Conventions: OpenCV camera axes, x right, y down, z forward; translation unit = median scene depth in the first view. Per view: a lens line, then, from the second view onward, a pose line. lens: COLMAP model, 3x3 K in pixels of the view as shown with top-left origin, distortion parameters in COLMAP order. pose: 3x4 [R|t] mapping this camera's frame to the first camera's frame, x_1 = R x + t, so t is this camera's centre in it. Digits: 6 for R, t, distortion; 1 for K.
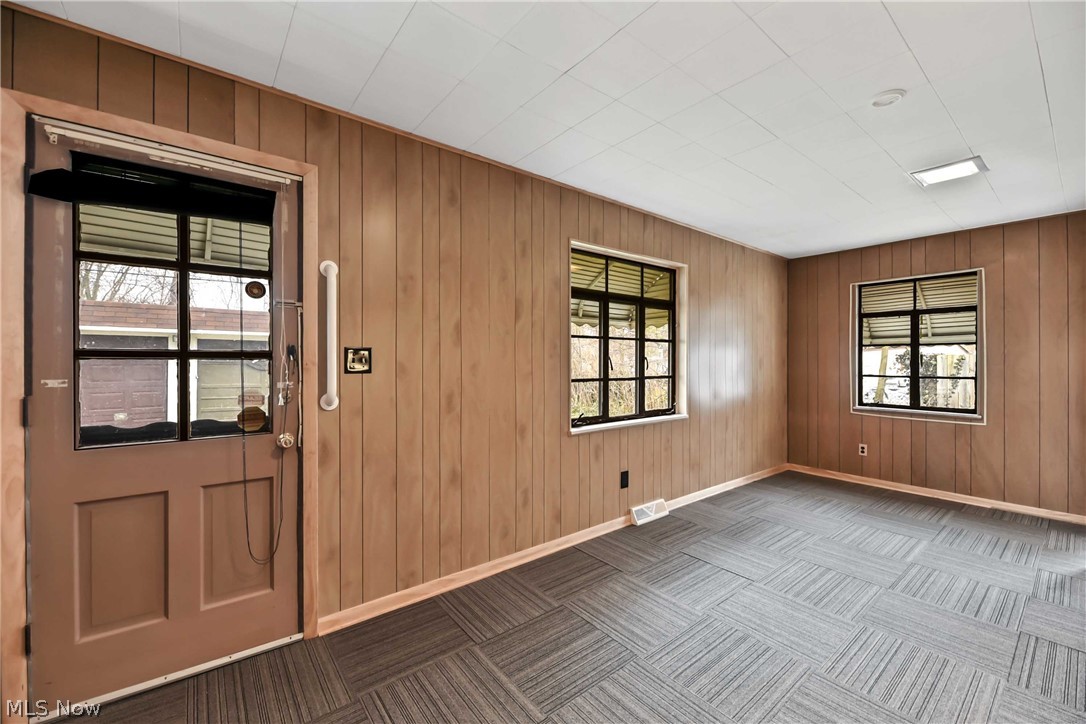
lens RADIAL K [[473.3, 0, 560.3], [0, 473.3, 361.1], [0, 0, 1]] dist [-0.014793, -0.000946]
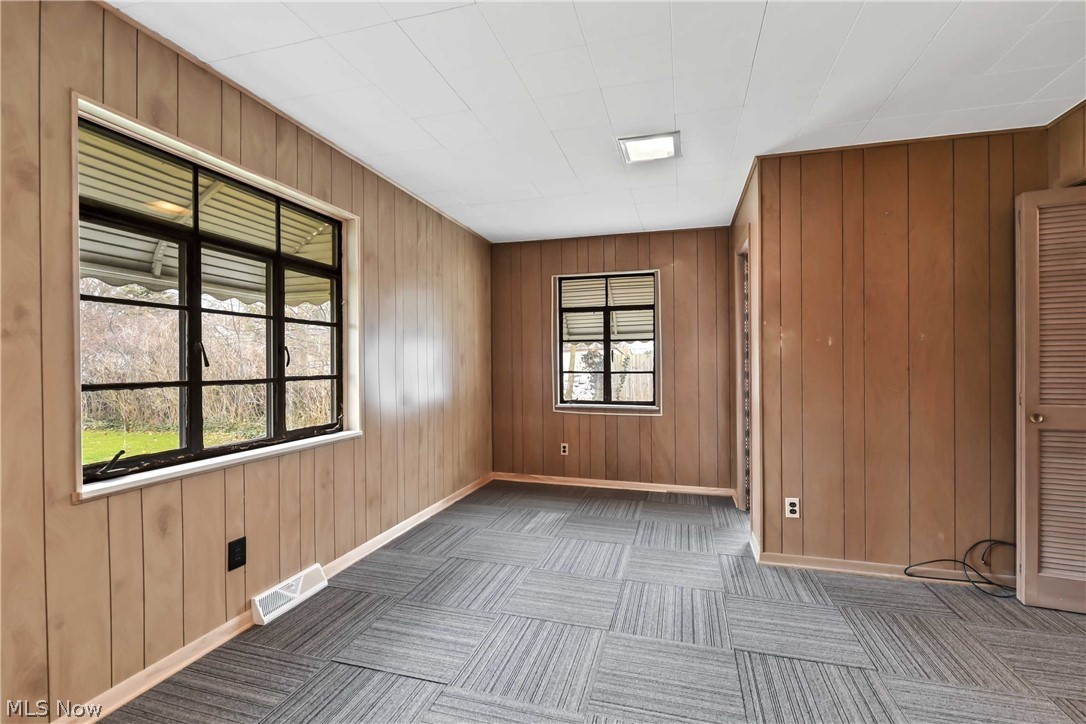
lens RADIAL K [[471.7, 0, 567.0], [0, 471.7, 365.6], [0, 0, 1]] dist [-0.001455, -0.001503]
pose [[0.821978, -0.009086, 0.569447, 0.138550], [0.007948, 0.999958, 0.004483, 0.018539], [-0.569464, 0.000841, 0.822016, 0.282339]]
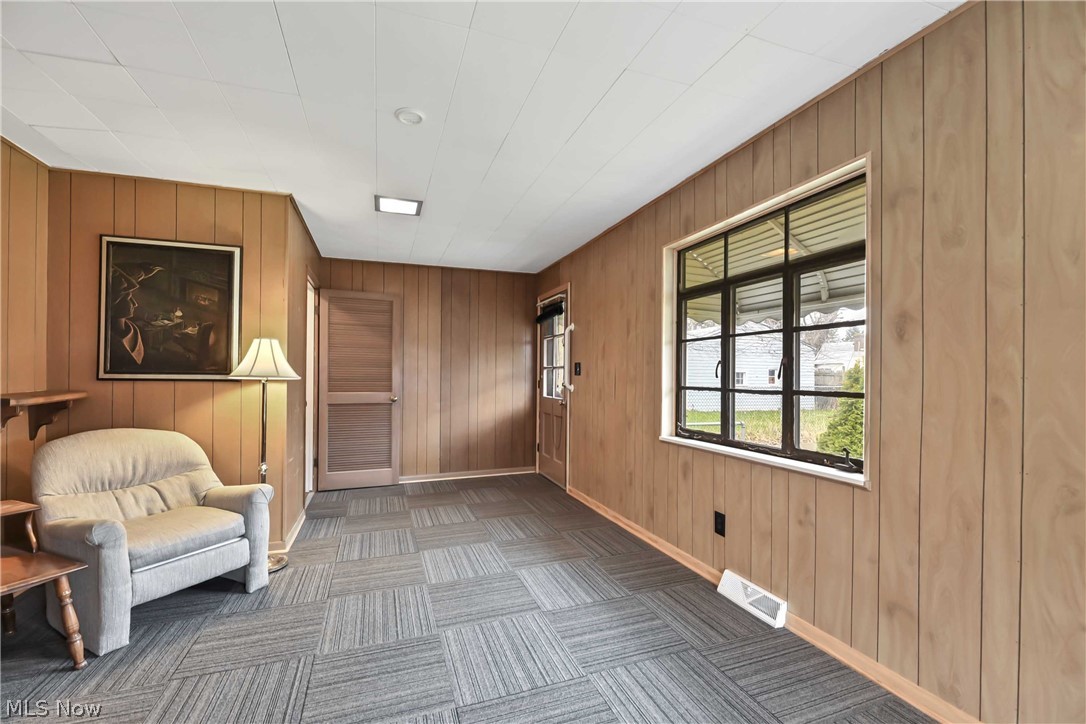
lens RADIAL K [[452.7, 0, 514.0], [0, 452.7, 375.9], [0, 0, 1]] dist [0.005220, -0.000924]
pose [[-0.414019, 0.001312, -0.910267, 0.940117], [-0.005232, 0.999979, 0.003821, 0.014234], [0.910253, 0.006344, -0.414004, 1.007294]]
